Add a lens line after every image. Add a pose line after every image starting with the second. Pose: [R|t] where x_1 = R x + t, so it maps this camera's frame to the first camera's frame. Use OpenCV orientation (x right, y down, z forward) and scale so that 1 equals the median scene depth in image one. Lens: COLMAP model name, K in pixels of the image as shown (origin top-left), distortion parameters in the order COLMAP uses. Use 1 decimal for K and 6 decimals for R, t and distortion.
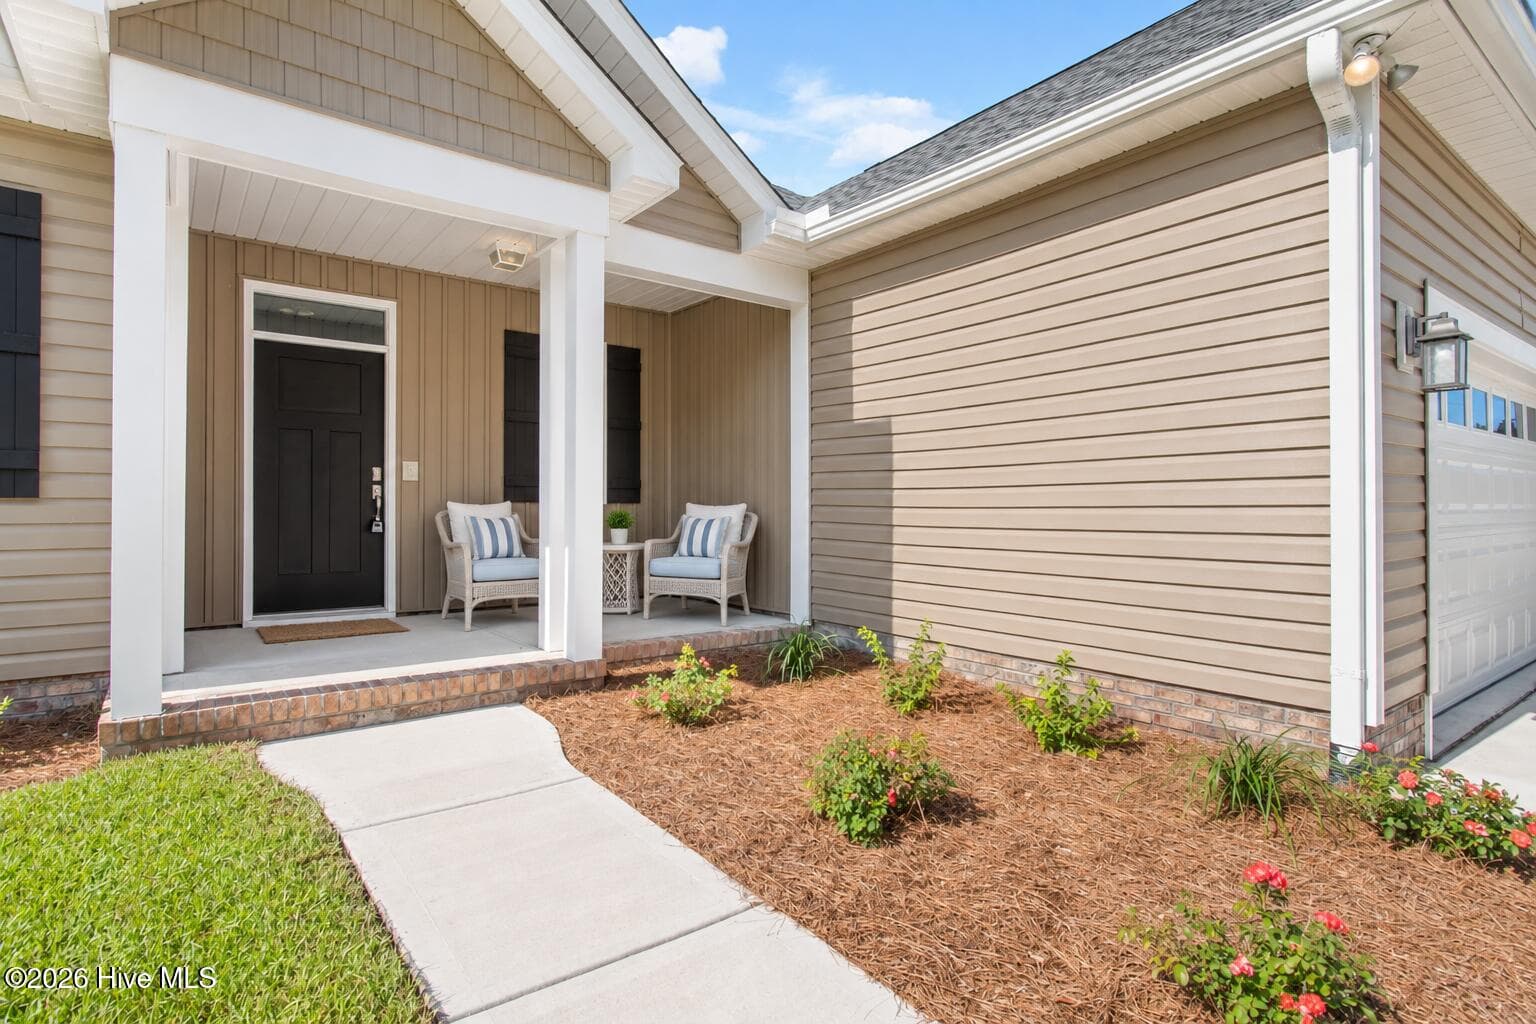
lens RADIAL K [[783.7, 0, 768.0], [0, 783.7, 512.0], [0, 0, 1]] dist [-0.000795, -0.000052]
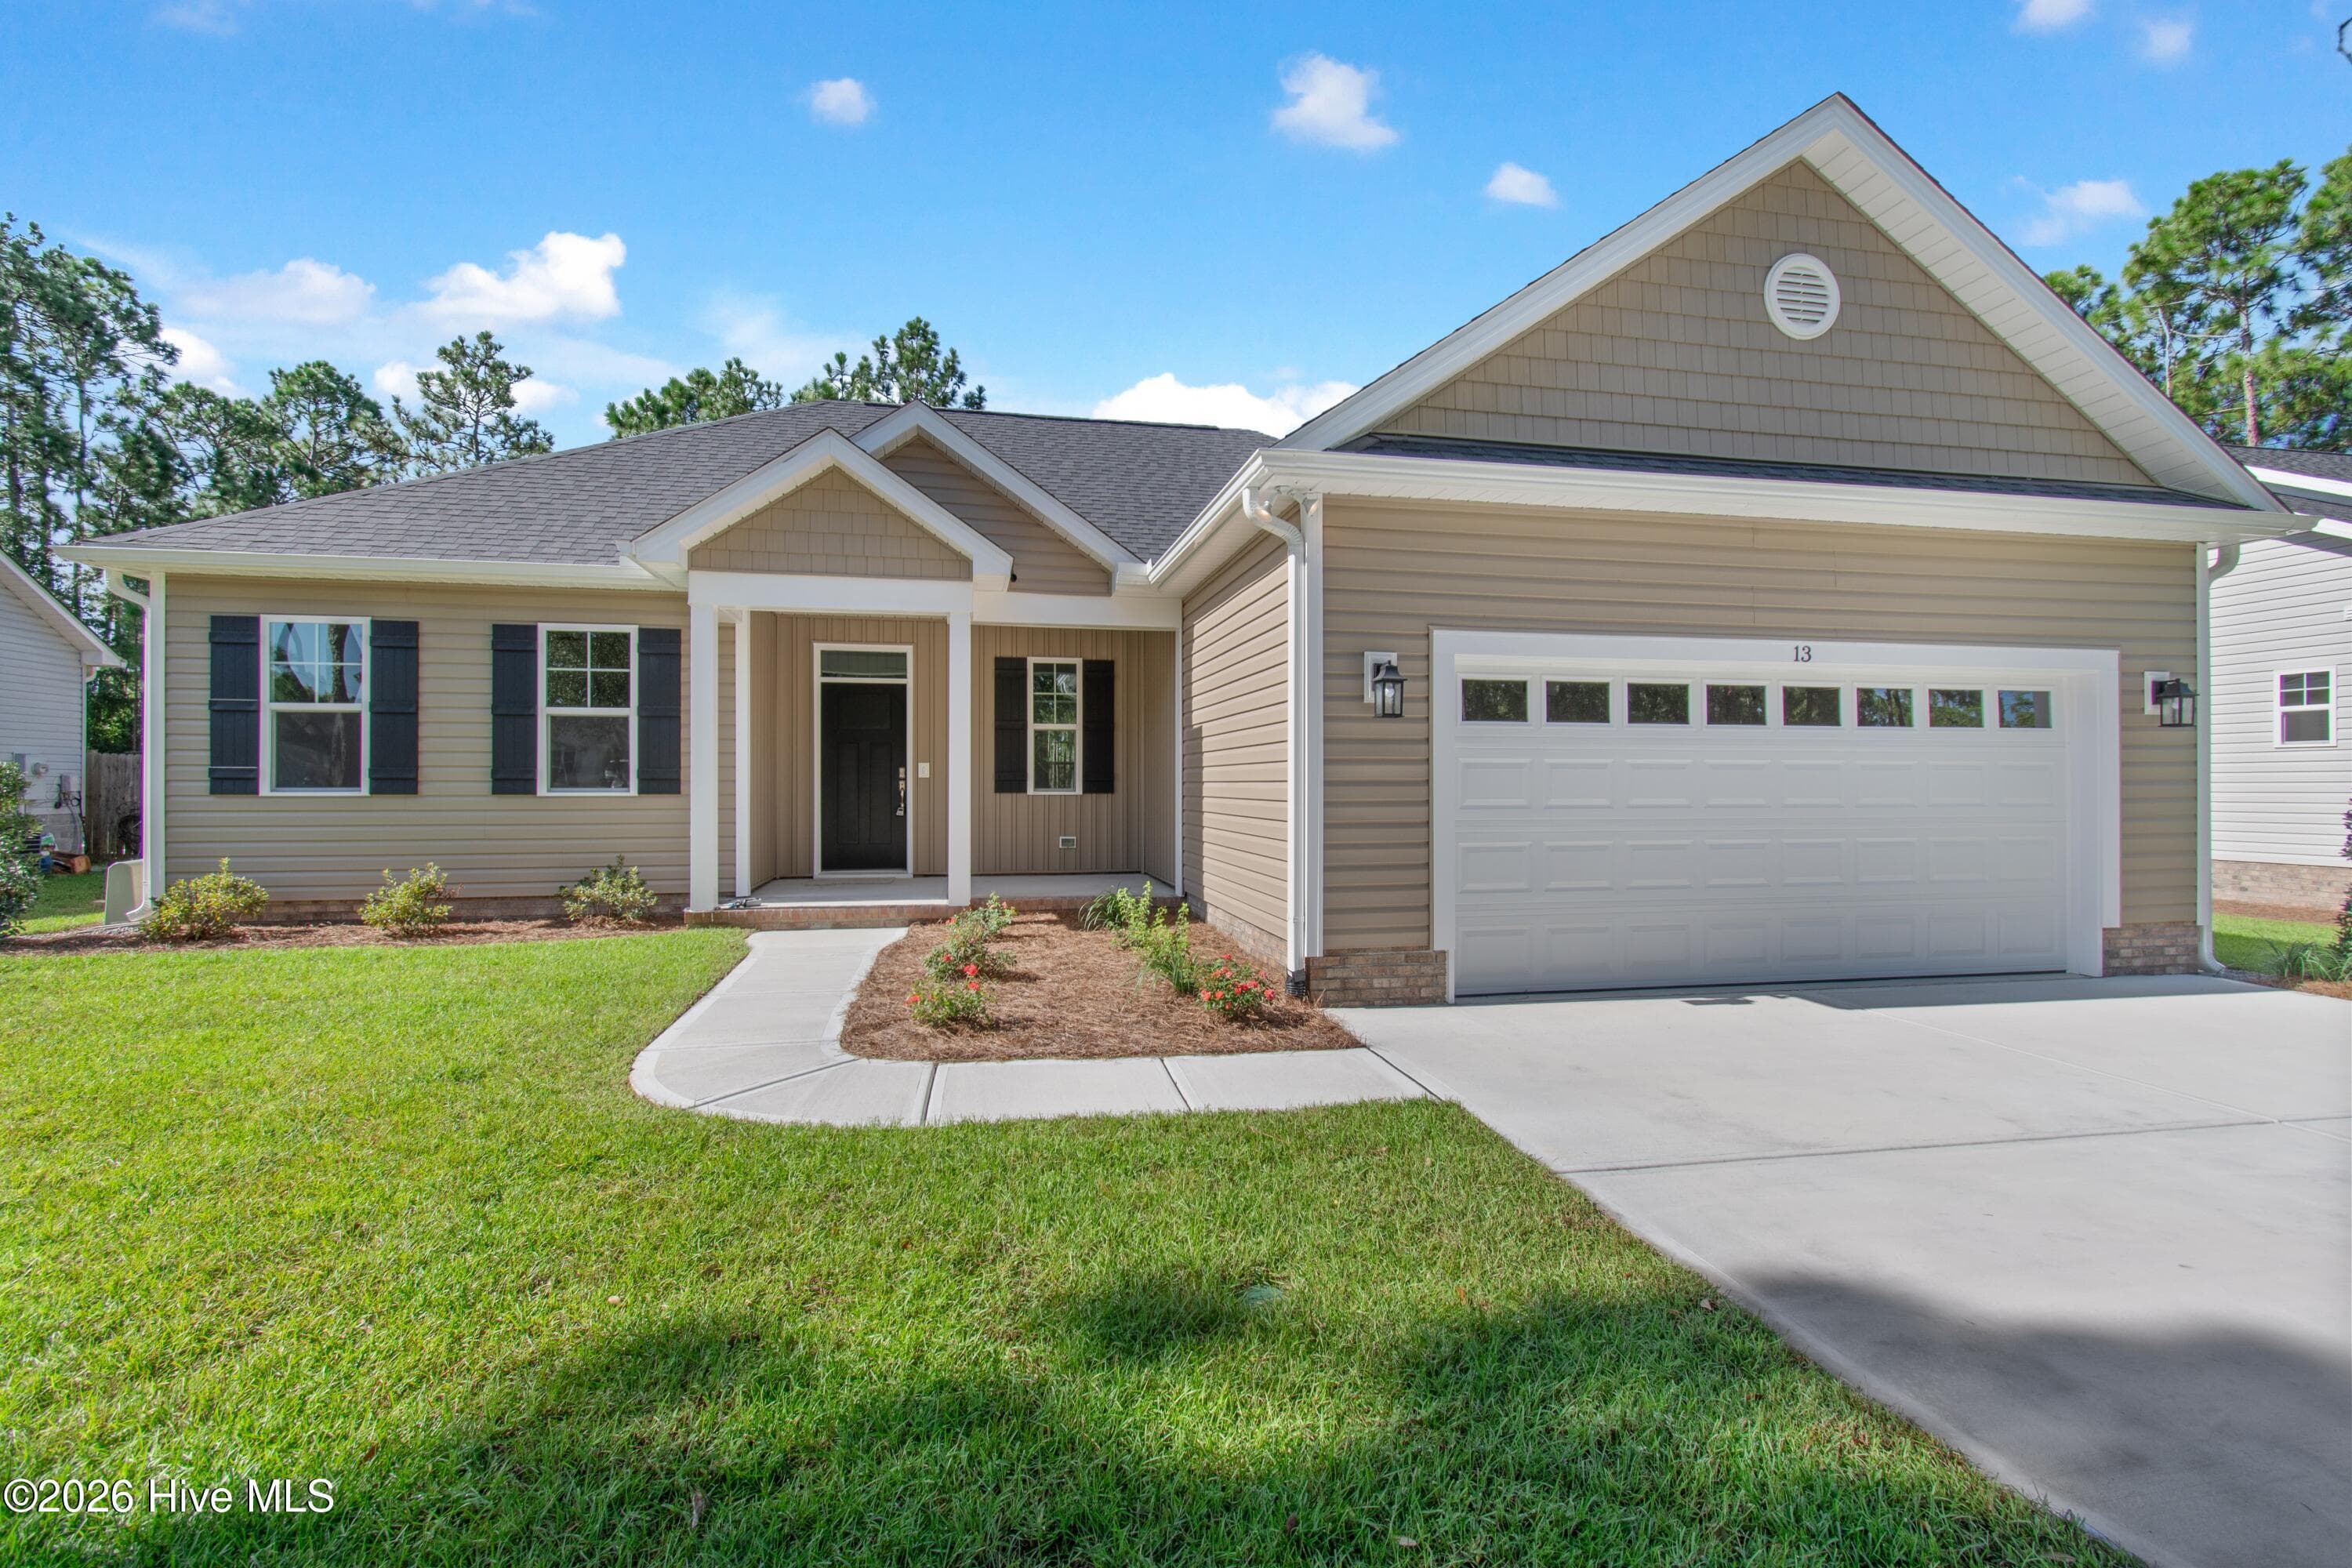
lens RADIAL K [[1051.4, 0, 1176.0], [0, 1051.4, 784.0], [0, 0, 1]] dist [-0.001016, 0.000117]
pose [[0.895747, -0.003841, -0.444547, 0.804120], [-0.000887, 0.999945, -0.010427, -0.011653], [0.444563, 0.009734, 0.895695, -0.458299]]
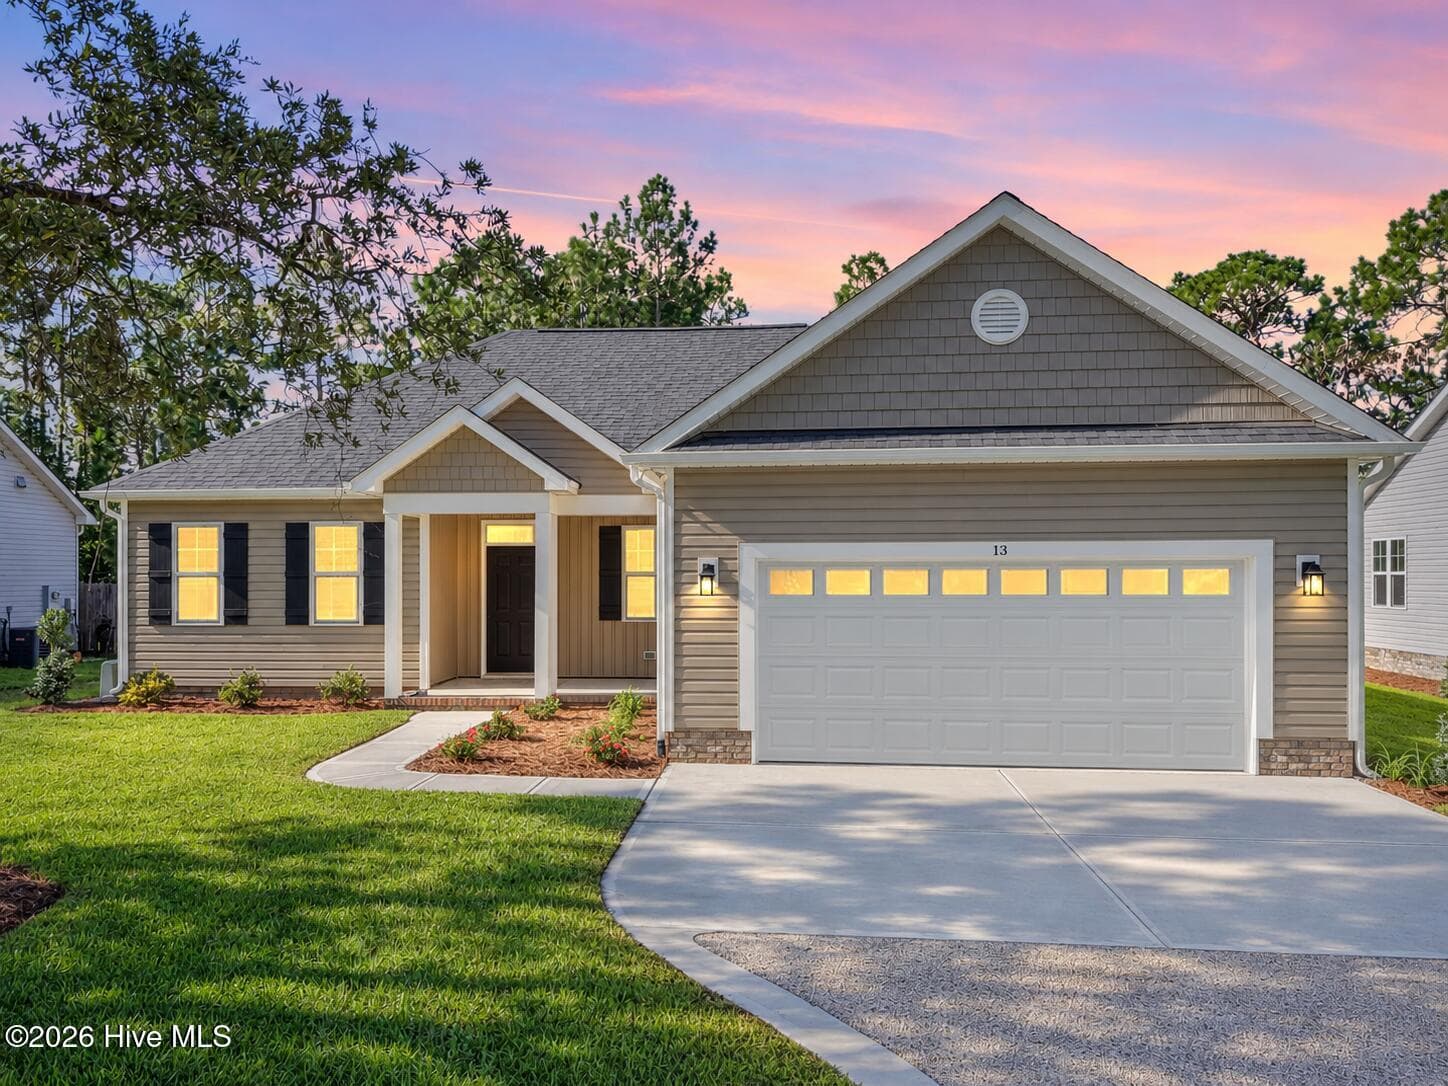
lens RADIAL K [[1106.5, 0, 659.8], [0, 1106.5, 579.7], [0, 0, 1]] dist [0.006231, -0.005970]
pose [[0.721980, -0.004375, -0.691900, 1.798797], [-0.001802, 0.999965, -0.008204, -0.103479], [0.691912, 0.007170, 0.721947, -0.866474]]
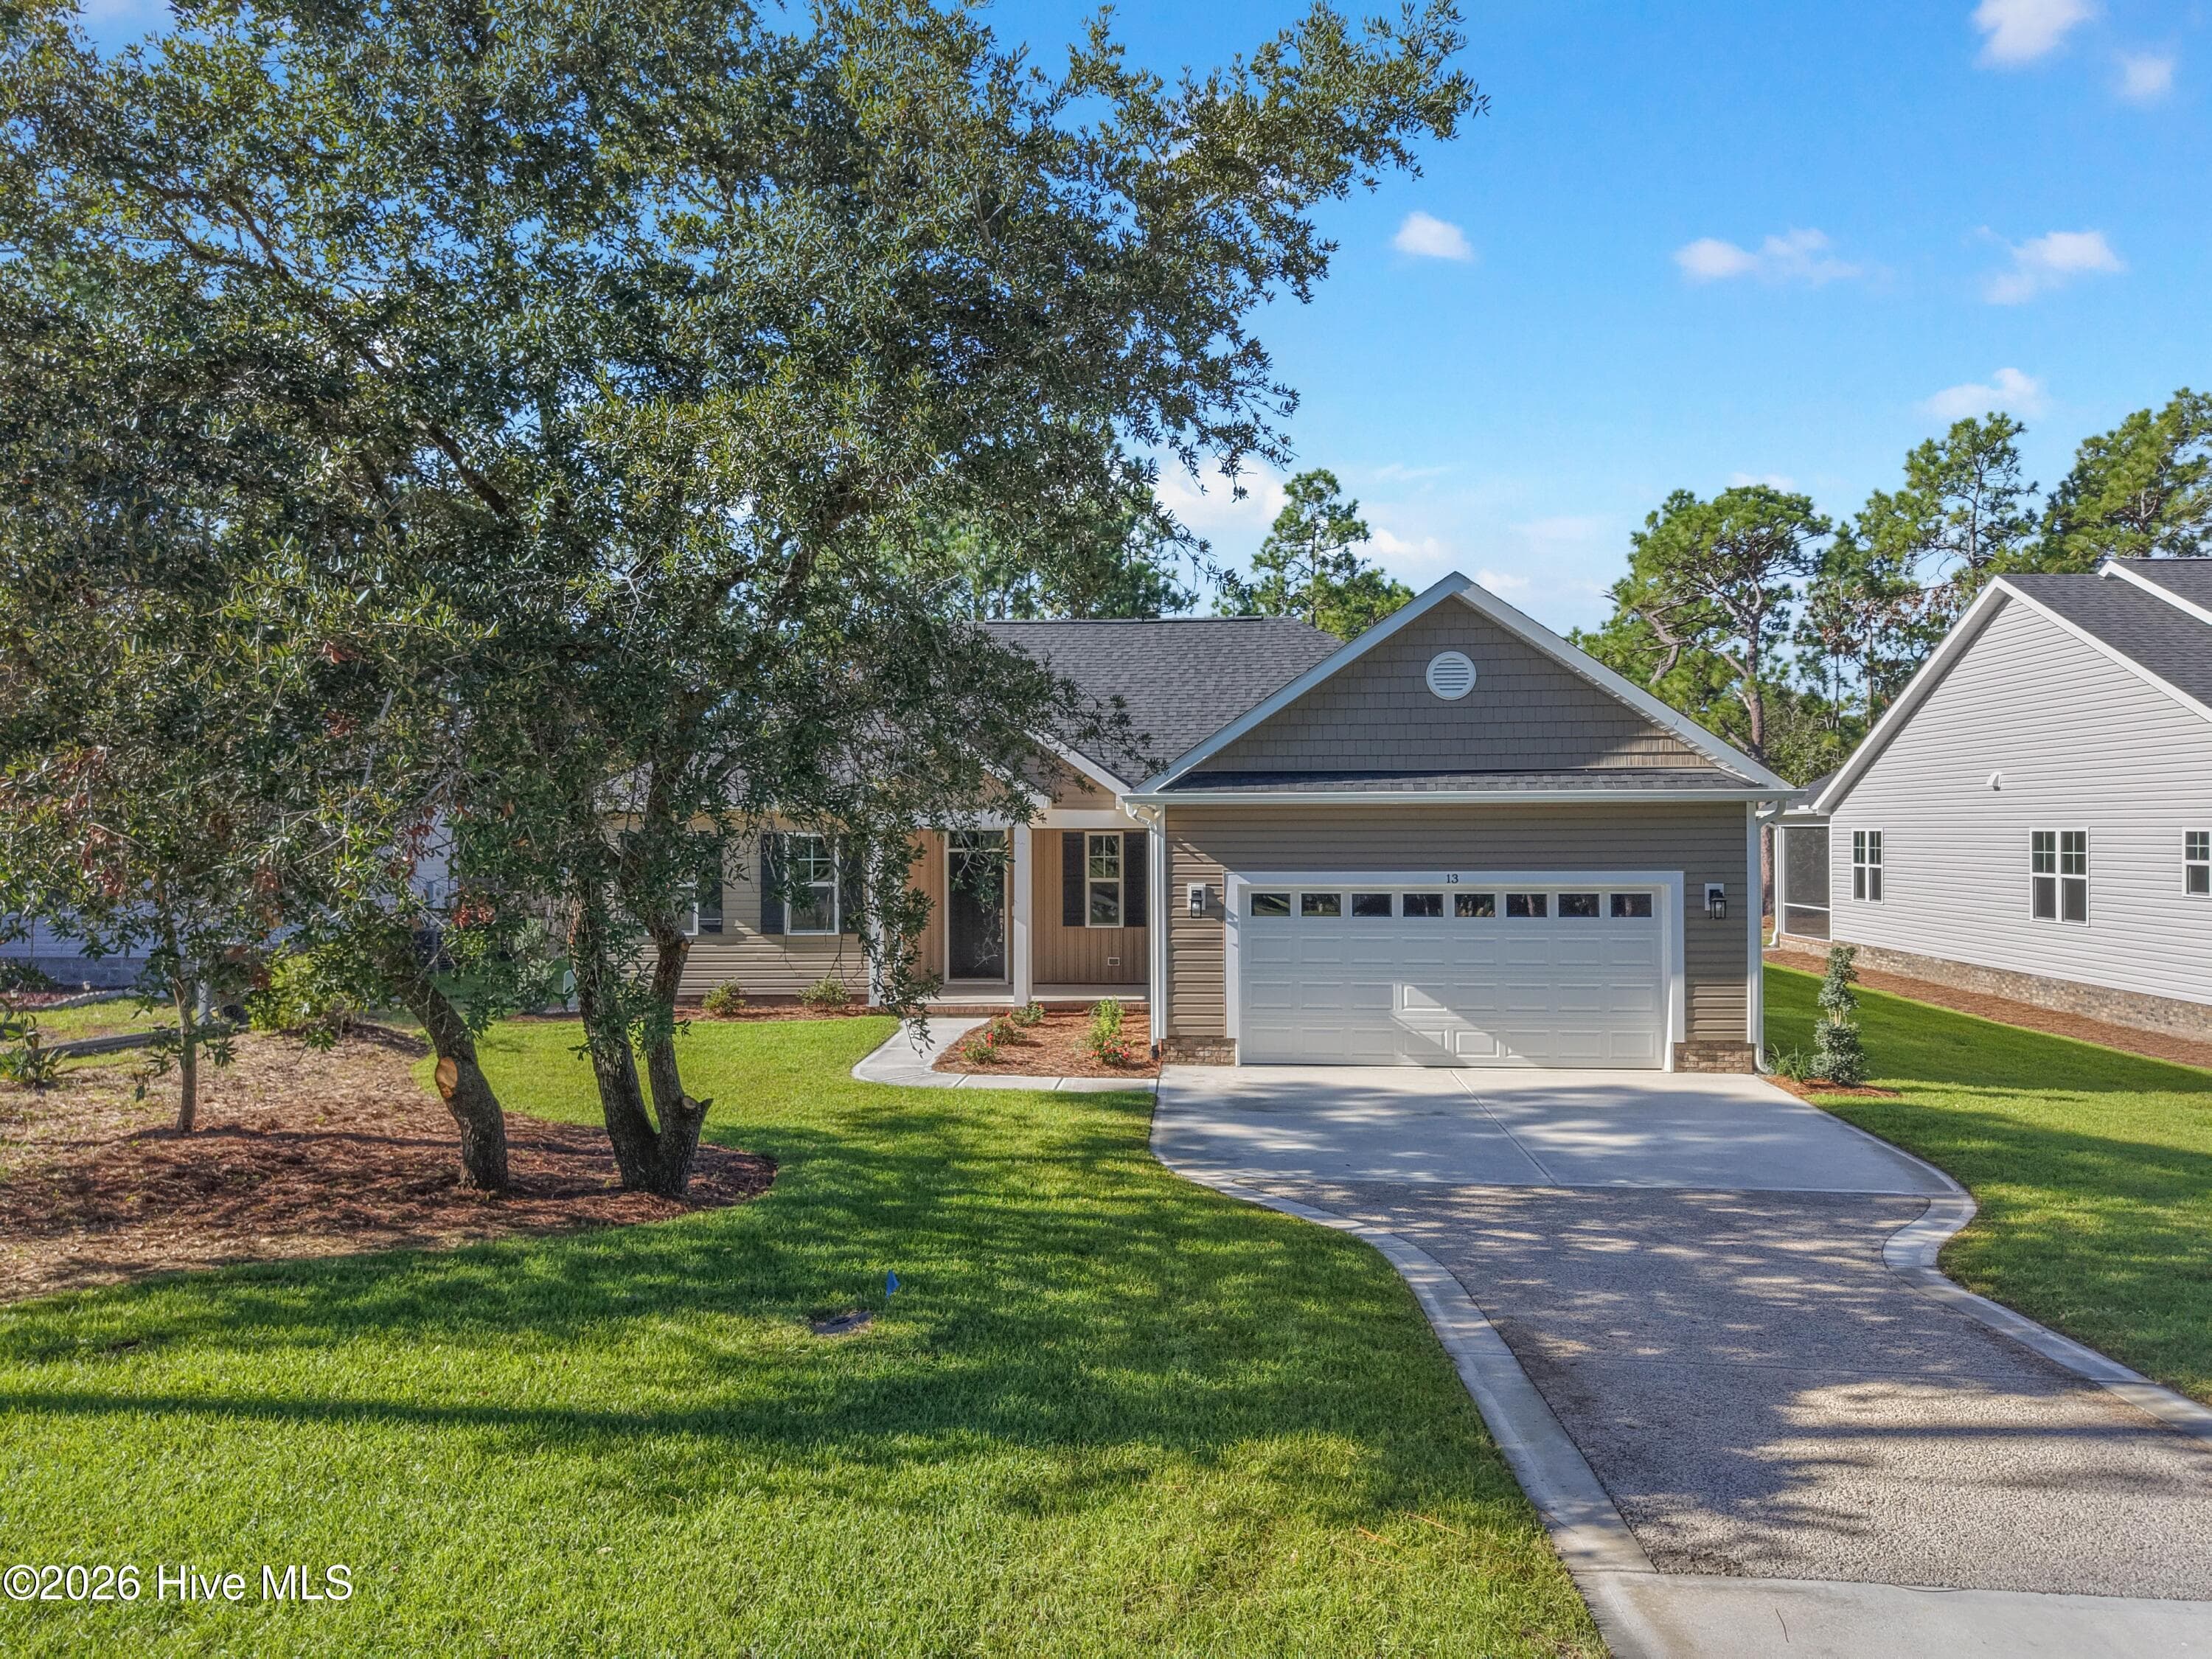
lens RADIAL K [[1438.1, 0, 1072.3], [0, 1438.1, 839.4], [0, 0, 1]] dist [0.005519, -0.000853]
pose [[0.738456, -0.004980, -0.674283, 2.264039], [0.000784, 0.999978, -0.006527, -0.228709], [0.674301, 0.004291, 0.738444, -1.688781]]
